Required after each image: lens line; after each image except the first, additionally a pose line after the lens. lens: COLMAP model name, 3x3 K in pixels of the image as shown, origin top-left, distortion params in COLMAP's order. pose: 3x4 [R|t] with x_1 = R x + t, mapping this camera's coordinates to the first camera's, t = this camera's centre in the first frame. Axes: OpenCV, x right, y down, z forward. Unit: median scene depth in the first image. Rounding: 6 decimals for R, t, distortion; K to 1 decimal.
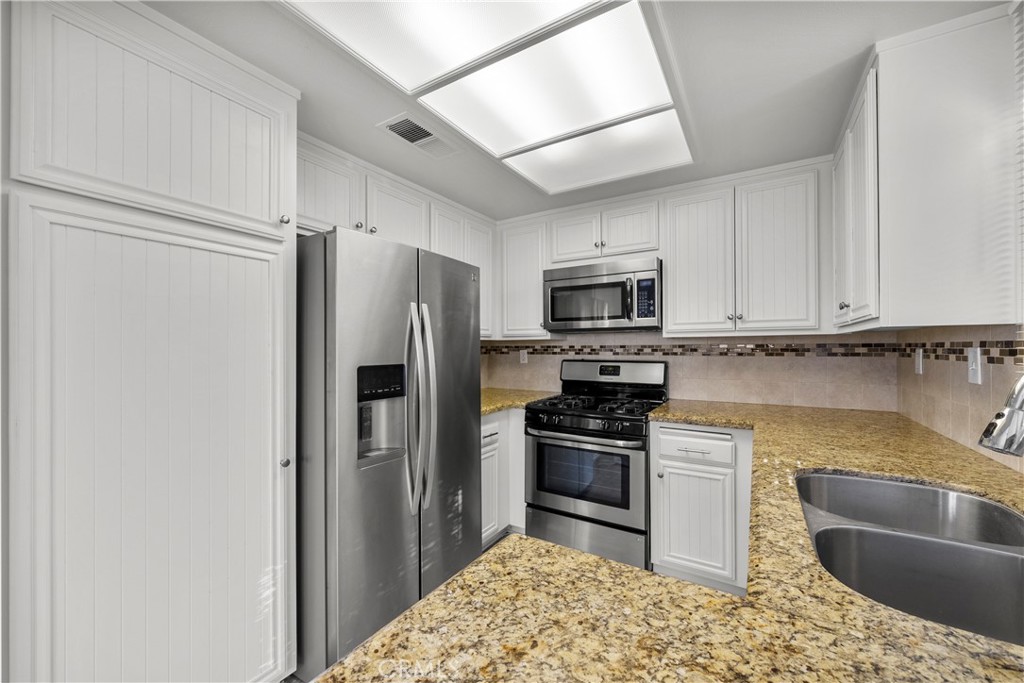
lens RADIAL K [[396.1, 0, 510.6], [0, 396.1, 344.6], [0, 0, 1]] dist [-0.000224, -0.000319]
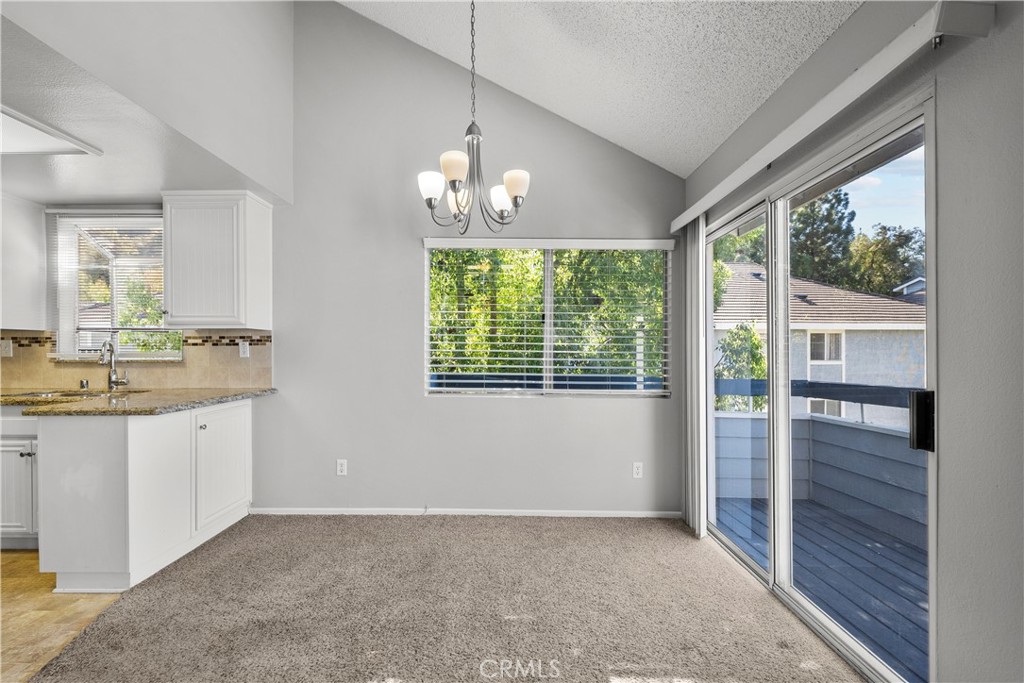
lens RADIAL K [[442.8, 0, 510.1], [0, 442.8, 351.1], [0, 0, 1]] dist [-0.001075, -0.000159]
pose [[-0.515921, 0.002889, 0.856631, -1.364916], [-0.001577, 0.999989, -0.004322, 0.044348], [-0.856635, -0.003581, -0.515911, -0.057071]]
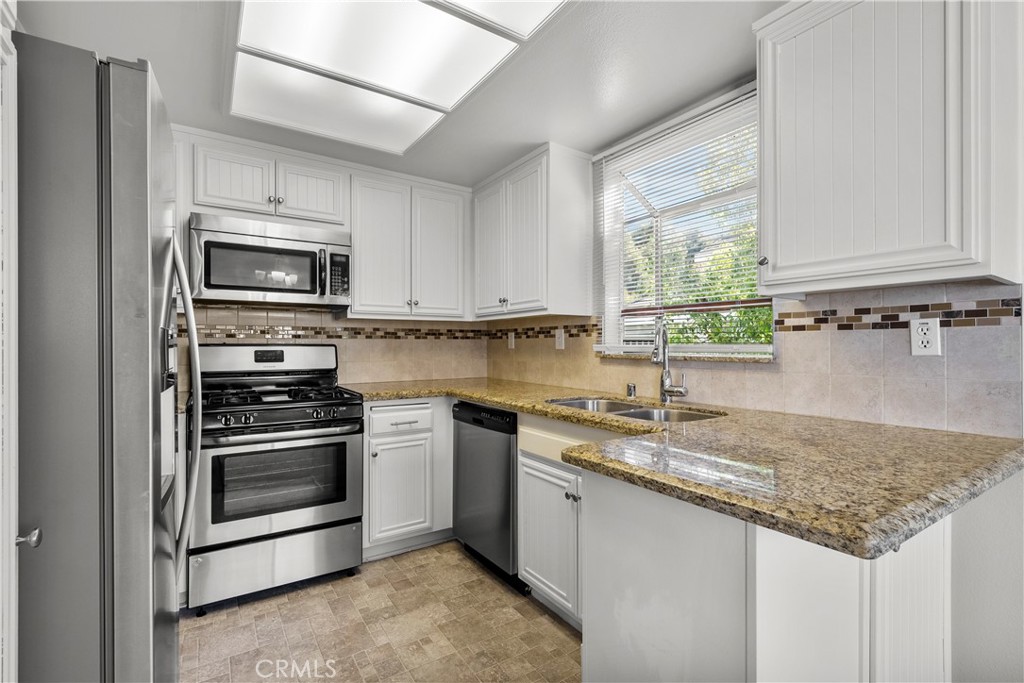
lens RADIAL K [[465.1, 0, 513.1], [0, 465.1, 345.9], [0, 0, 1]] dist [0.001596, -0.000051]
pose [[0.421726, 0.002214, 0.906721, -0.504326], [-0.006533, 0.999978, 0.000596, 0.049961], [-0.906700, -0.006175, 0.421731, 0.180113]]
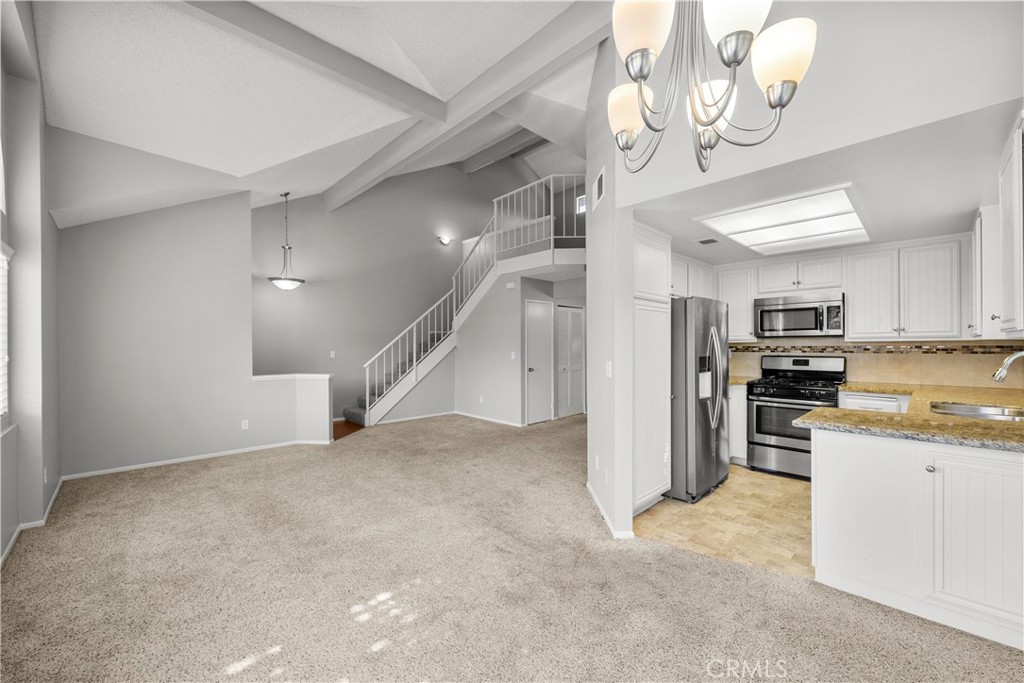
lens RADIAL K [[403.0, 0, 512.6], [0, 403.0, 345.3], [0, 0, 1]] dist [-0.001309, -0.000251]
pose [[0.970149, 0.000119, -0.242508, -0.566925], [0.001838, 0.999968, 0.007843, -0.019754], [0.242501, -0.008055, 0.970118, -0.978205]]
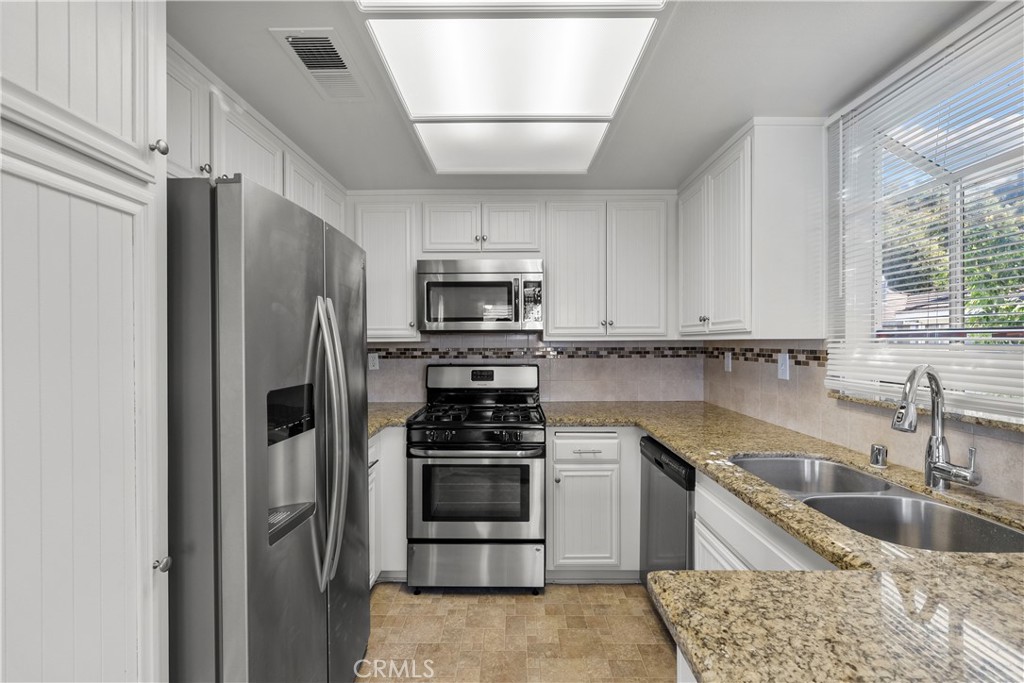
lens RADIAL K [[441.7, 0, 517.8], [0, 441.7, 342.4], [0, 0, 1]] dist [0.003395, 0.000770]
pose [[0.845008, 0.001086, 0.534753, -0.284161], [-0.004954, 0.999971, 0.005798, -0.022413], [-0.534731, -0.007549, 0.844989, 0.104892]]
